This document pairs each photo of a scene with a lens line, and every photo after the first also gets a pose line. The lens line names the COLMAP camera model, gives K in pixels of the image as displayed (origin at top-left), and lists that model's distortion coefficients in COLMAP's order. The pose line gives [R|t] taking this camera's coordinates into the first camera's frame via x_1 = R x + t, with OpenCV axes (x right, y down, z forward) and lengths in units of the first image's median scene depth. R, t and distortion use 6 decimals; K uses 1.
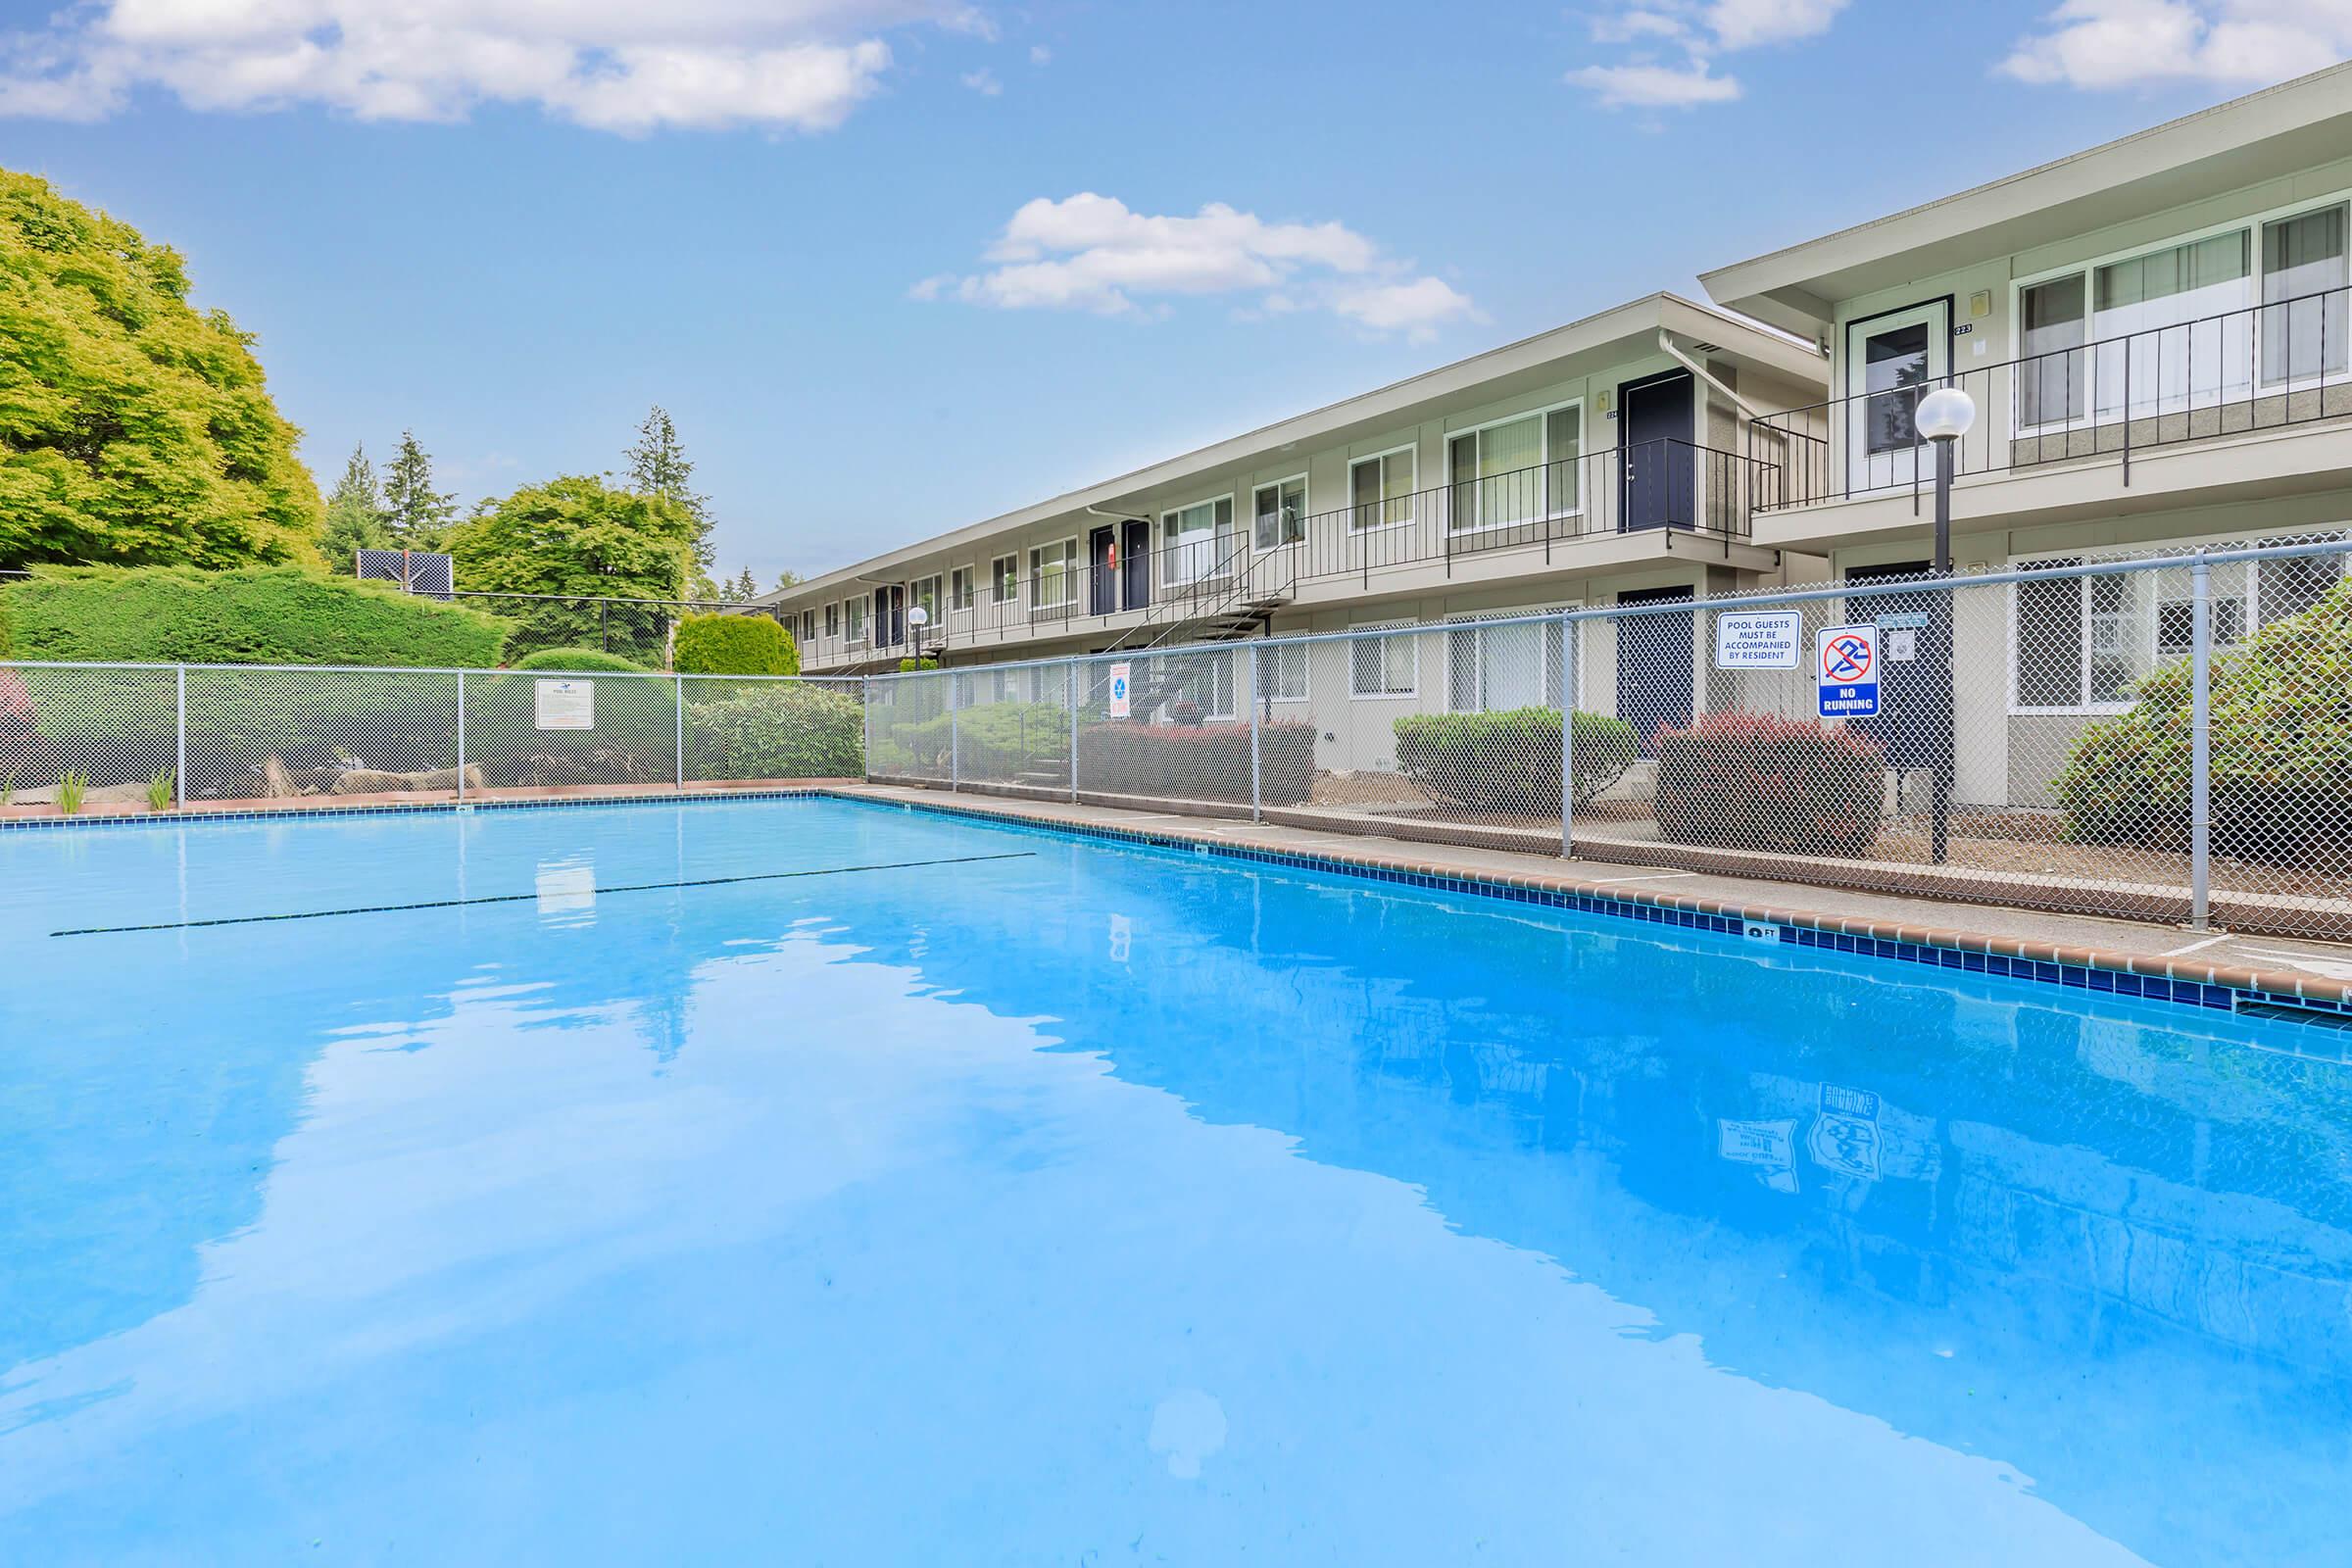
lens RADIAL K [[1131.2, 0, 1181.3], [0, 1131.2, 741.1], [0, 0, 1]] dist [0.025855, -0.000934]
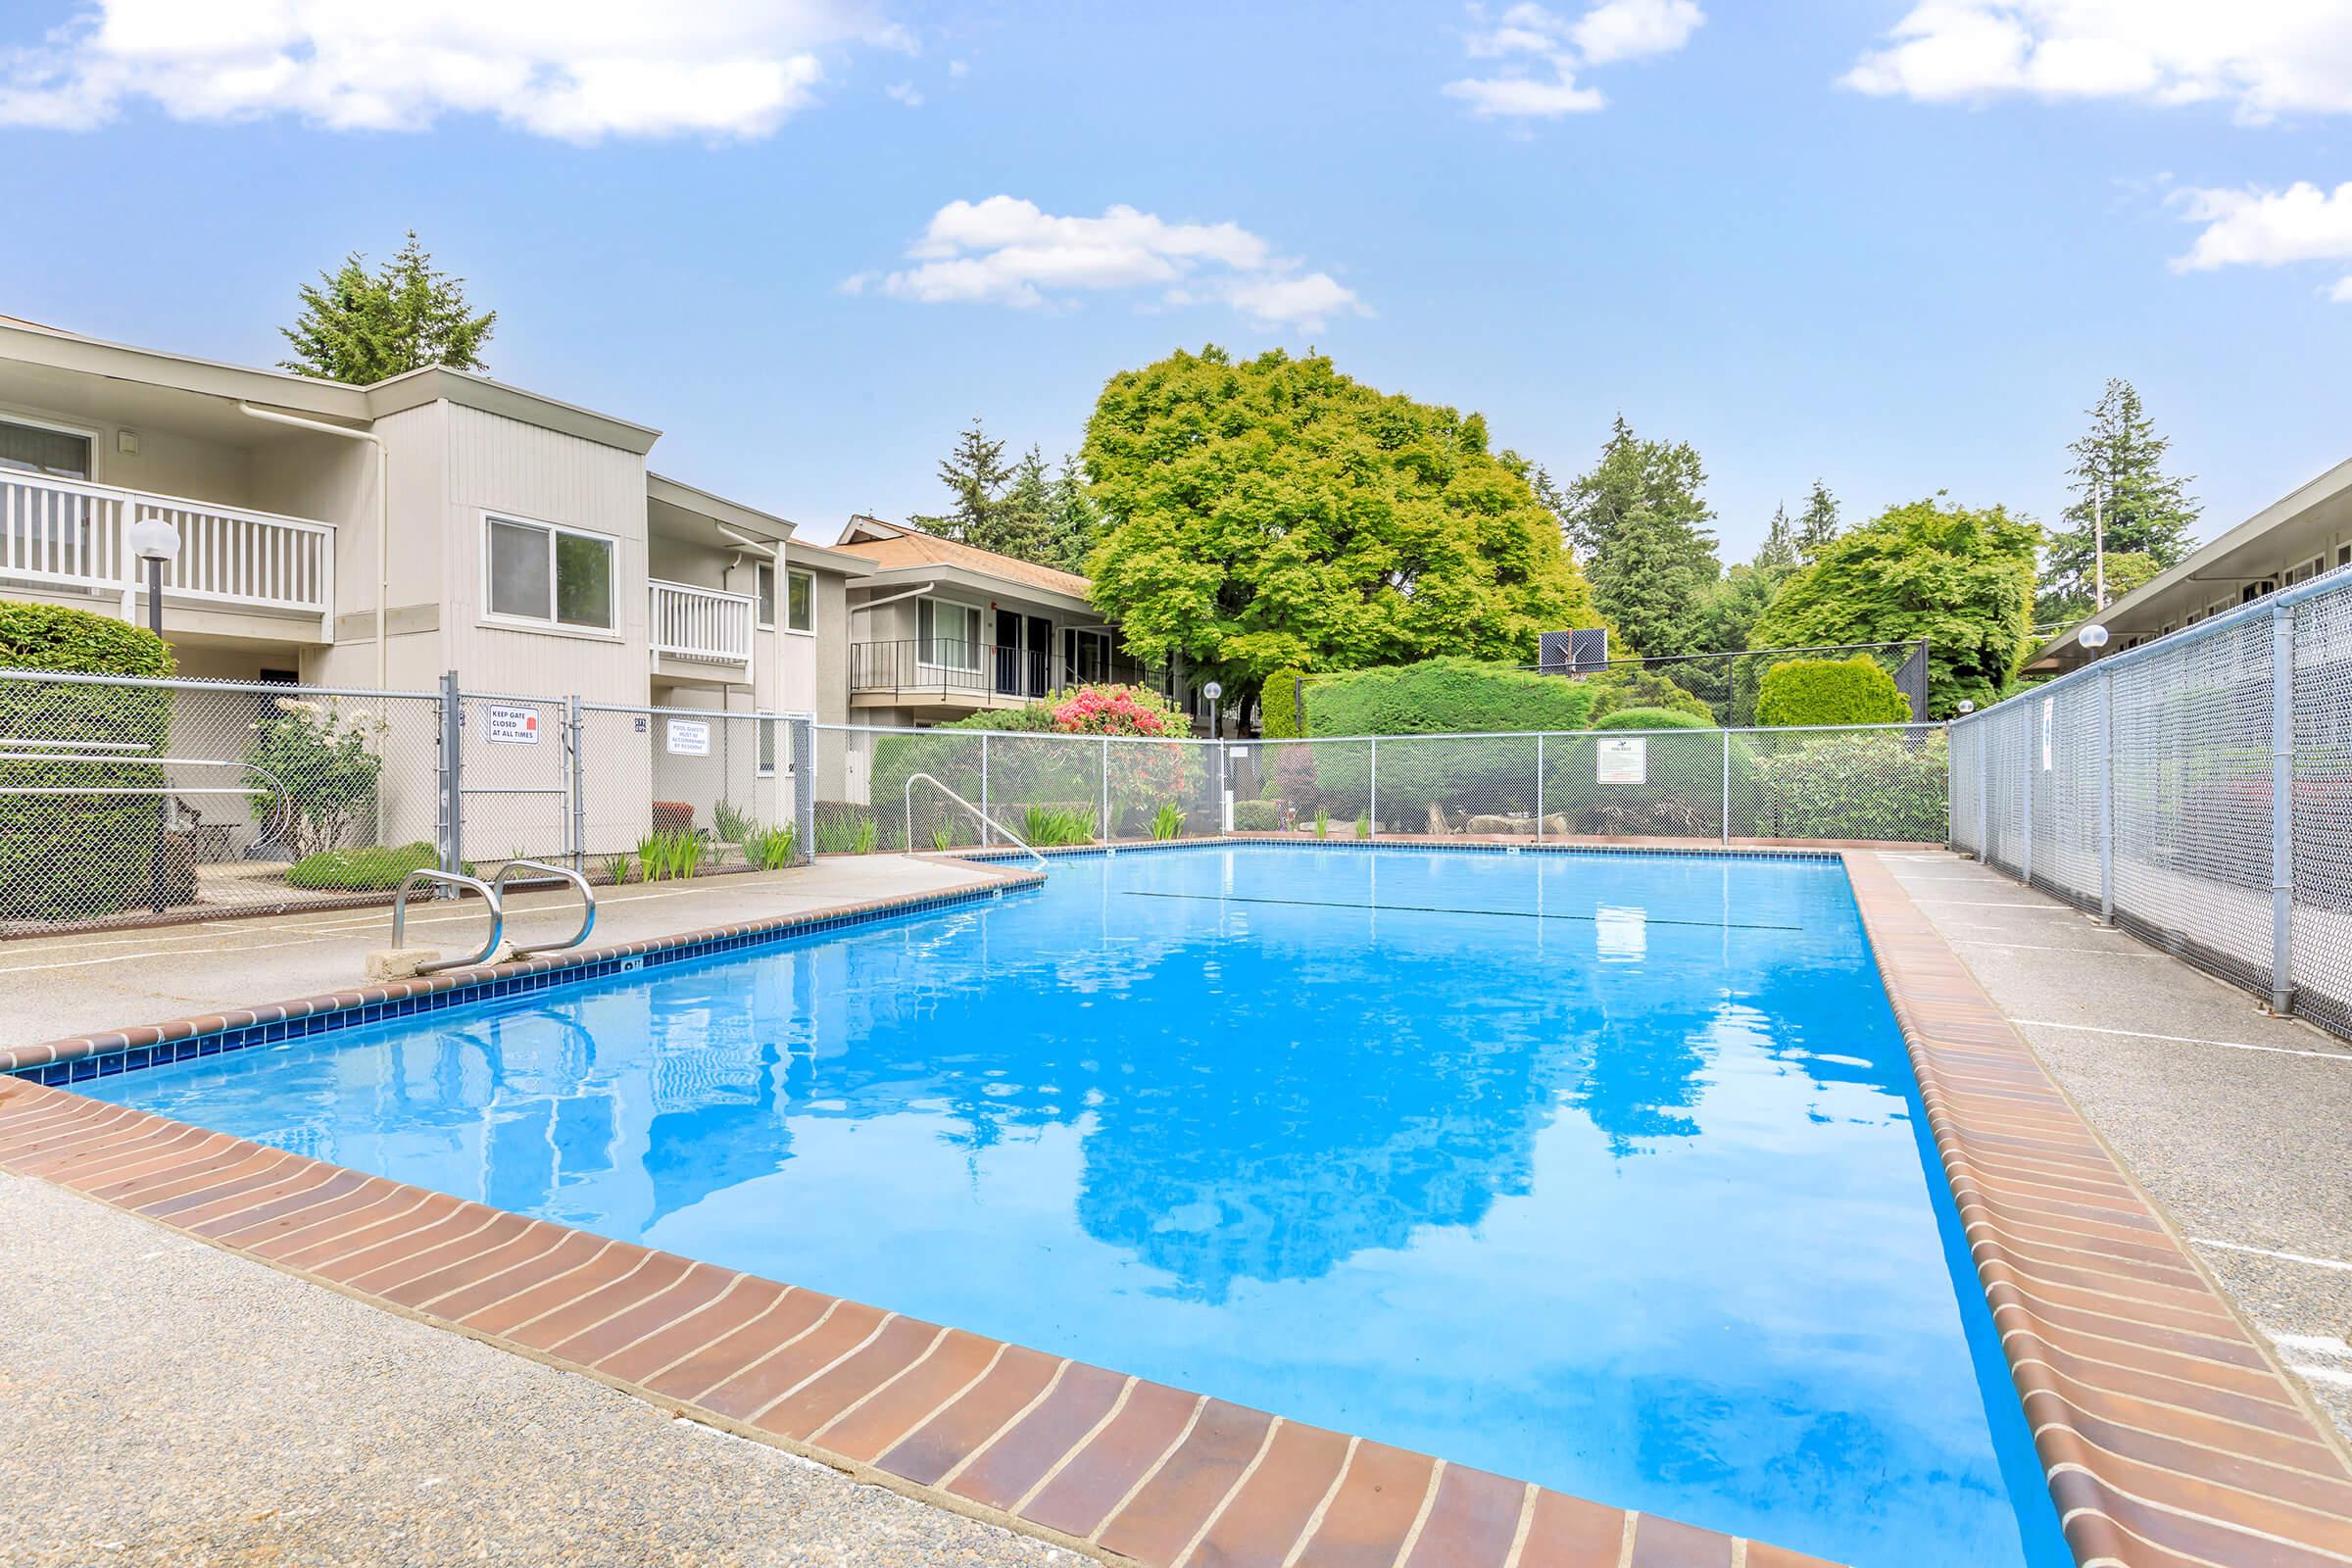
lens RADIAL K [[1207.8, 0, 1122.0], [0, 1207.8, 800.3], [0, 0, 1]] dist [0.000728, 0.004426]
pose [[0.434764, 0.014537, -0.900427, 0.223861], [-0.010314, 0.999884, 0.011163, -0.002033], [0.900485, 0.004433, 0.434864, 0.056583]]
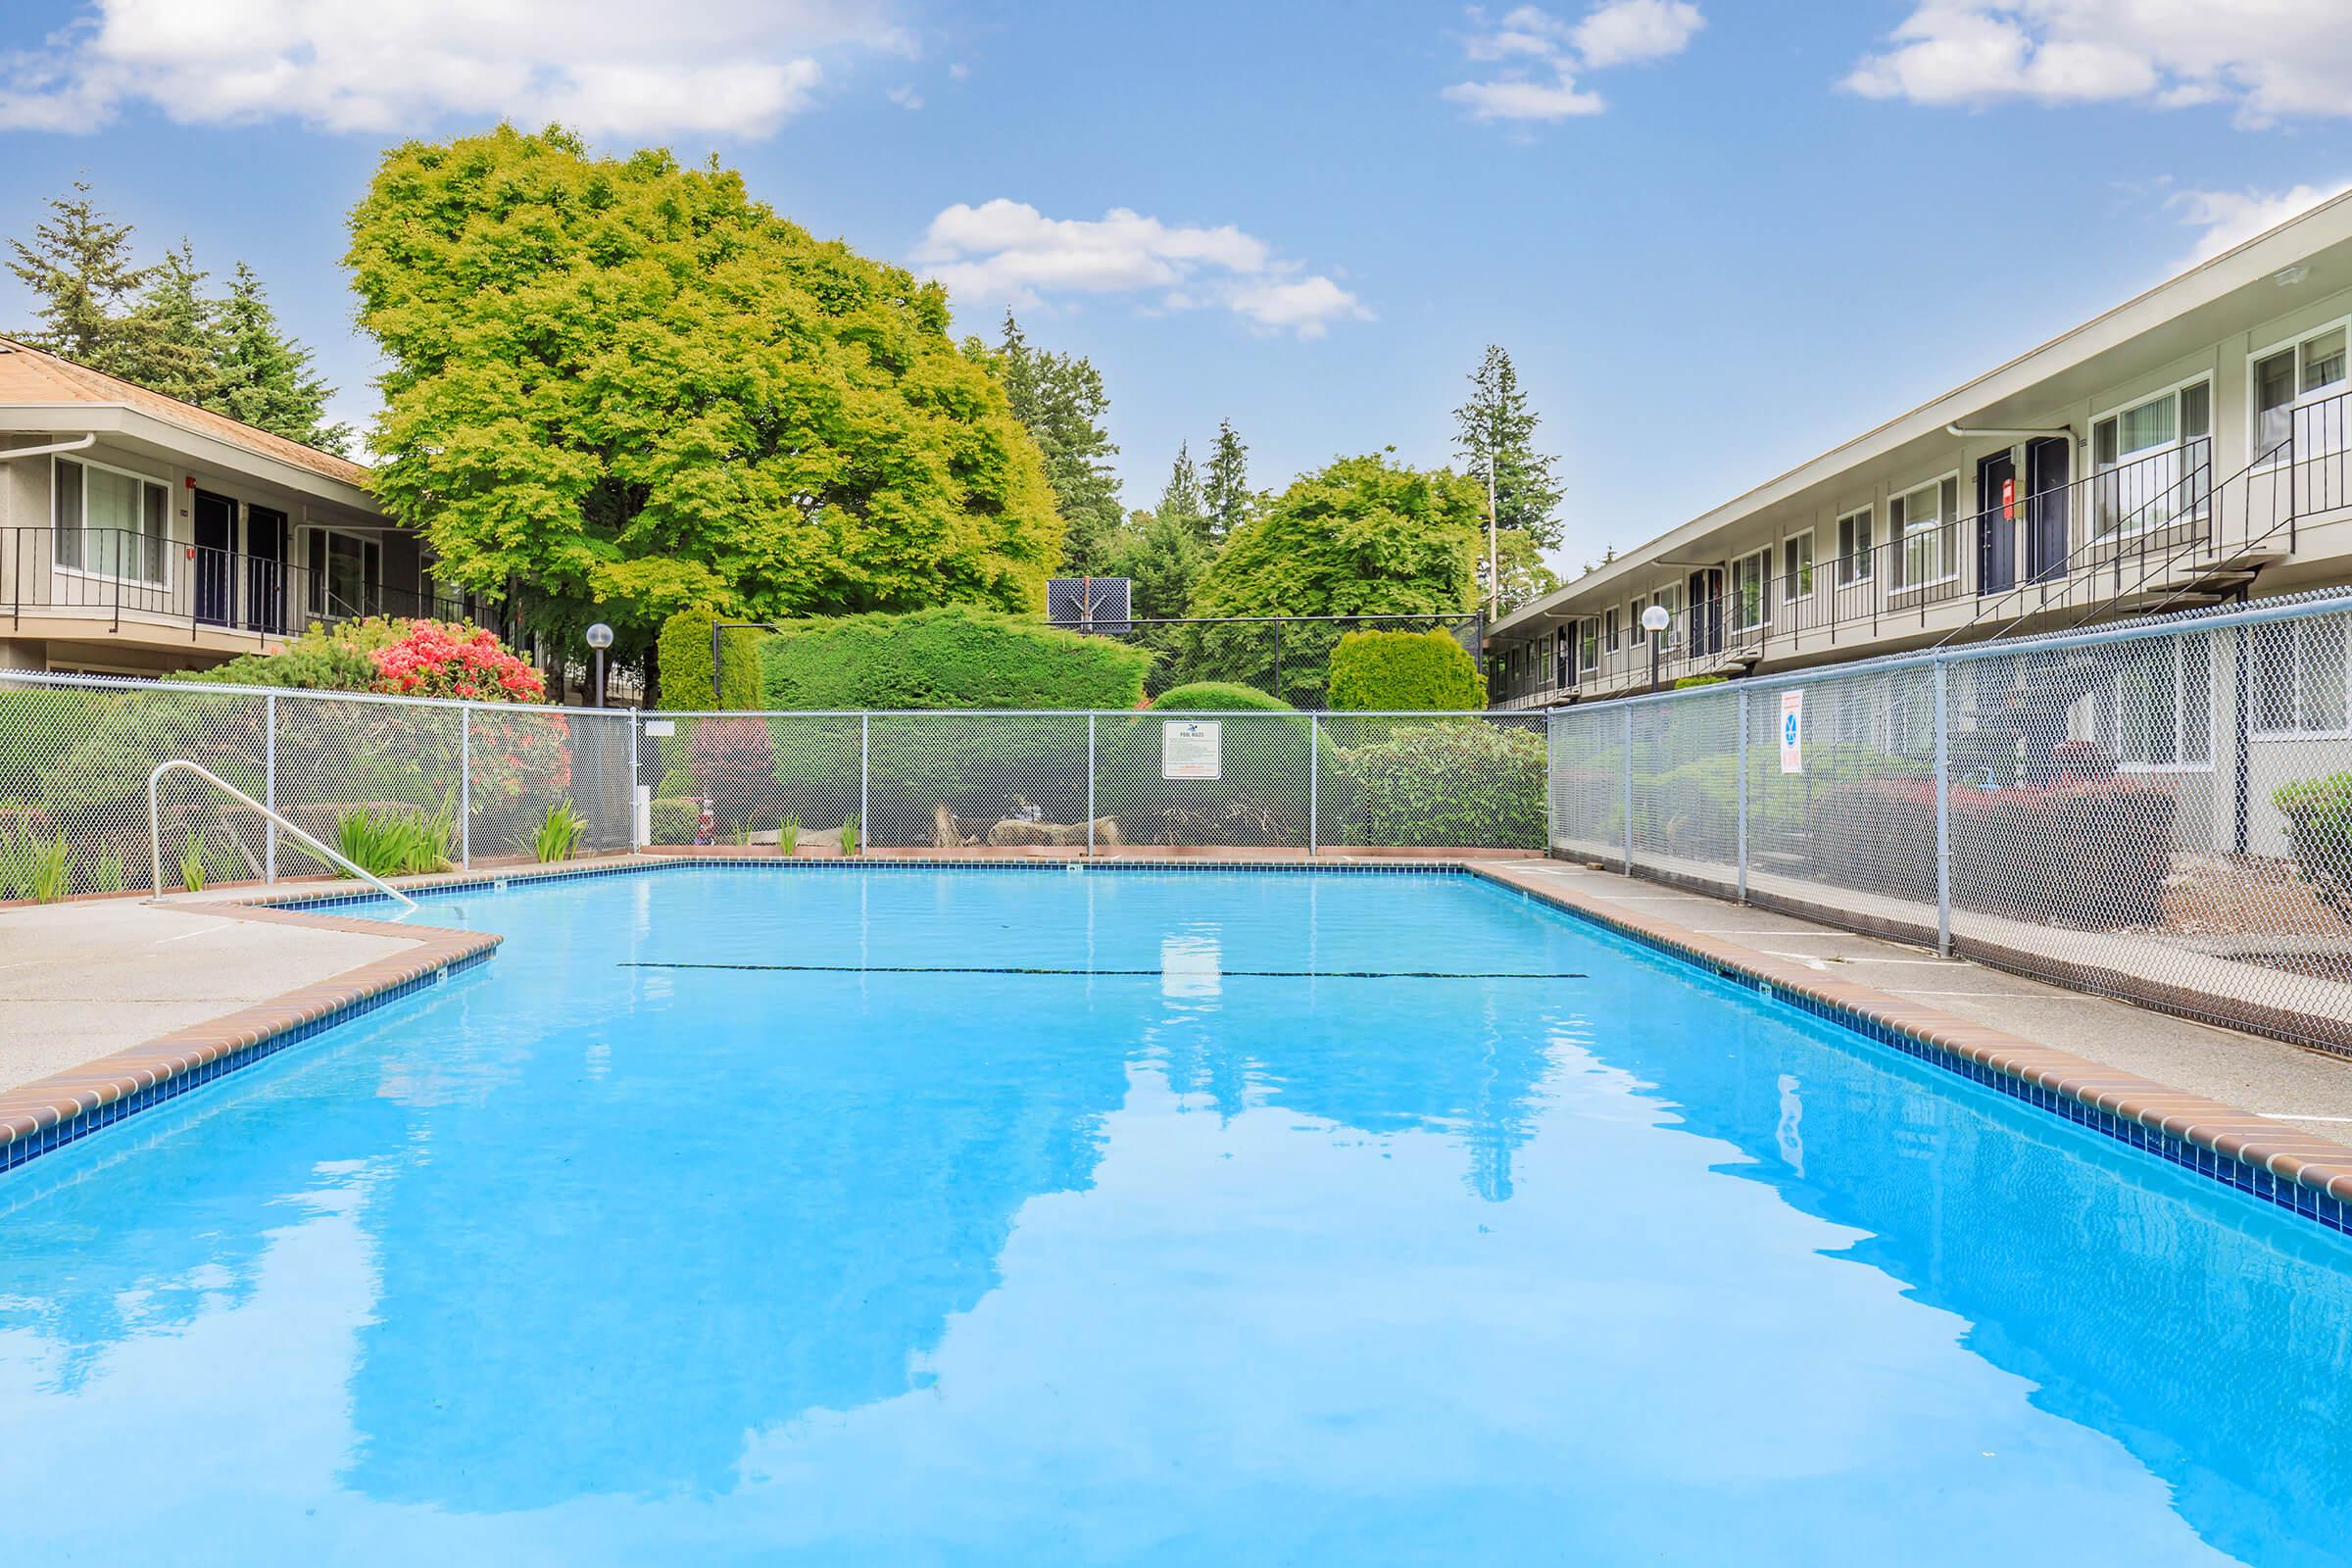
lens RADIAL K [[1596.2, 0, 1102.1], [0, 1596.2, 795.1], [0, 0, 1]] dist [0.033134, -0.008393]
pose [[0.782986, 0.016974, -0.621807, 0.113392], [-0.014335, 0.999855, 0.009244, -0.006713], [0.621874, 0.001676, 0.783116, 0.022430]]
